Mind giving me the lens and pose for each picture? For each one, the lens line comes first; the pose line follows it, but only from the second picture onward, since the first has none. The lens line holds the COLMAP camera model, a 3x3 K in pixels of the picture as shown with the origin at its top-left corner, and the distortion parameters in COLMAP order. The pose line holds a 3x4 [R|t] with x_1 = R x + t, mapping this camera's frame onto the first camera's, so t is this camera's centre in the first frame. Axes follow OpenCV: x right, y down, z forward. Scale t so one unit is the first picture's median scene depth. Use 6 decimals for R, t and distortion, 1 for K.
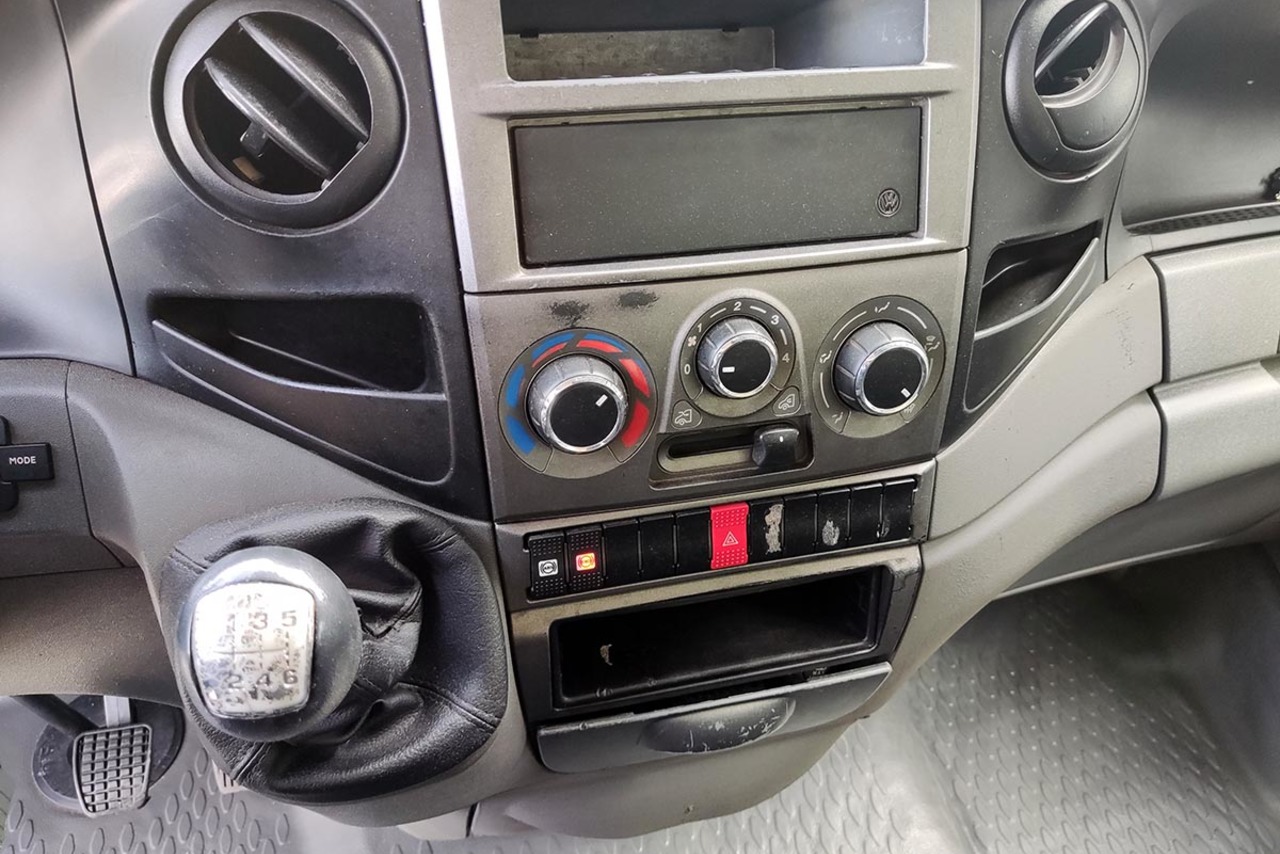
lens RADIAL K [[884.1, 0, 641.6], [0, 884.1, 462.8], [0, 0, 1]] dist [0.031796, -0.000649]
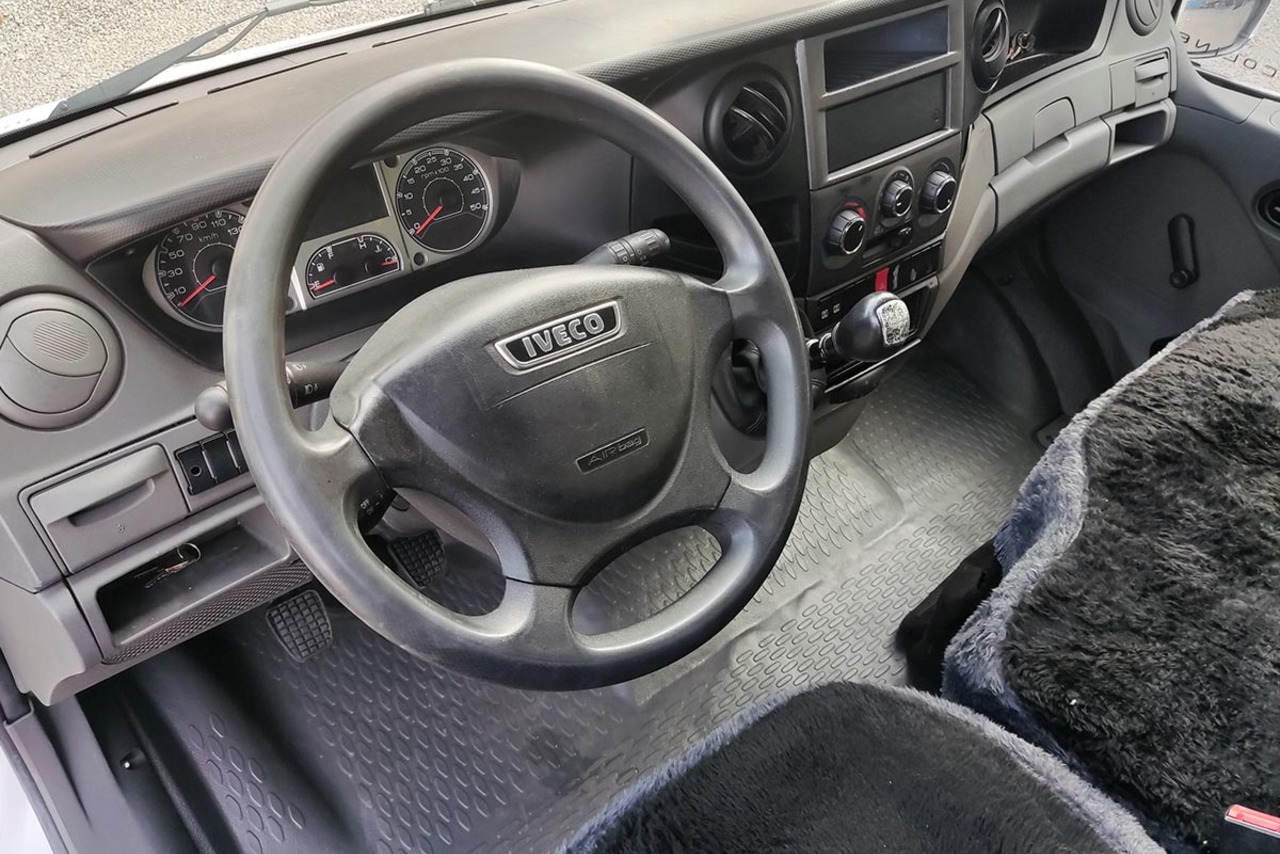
lens RADIAL K [[884.1, 0, 641.6], [0, 884.1, 462.8], [0, 0, 1]] dist [0.031796, -0.000649]
pose [[0.906113, -0.276920, 0.319804, -1.270325], [0.218969, 0.953841, 0.205523, -0.076423], [-0.361956, -0.116200, 0.924925, -0.858737]]
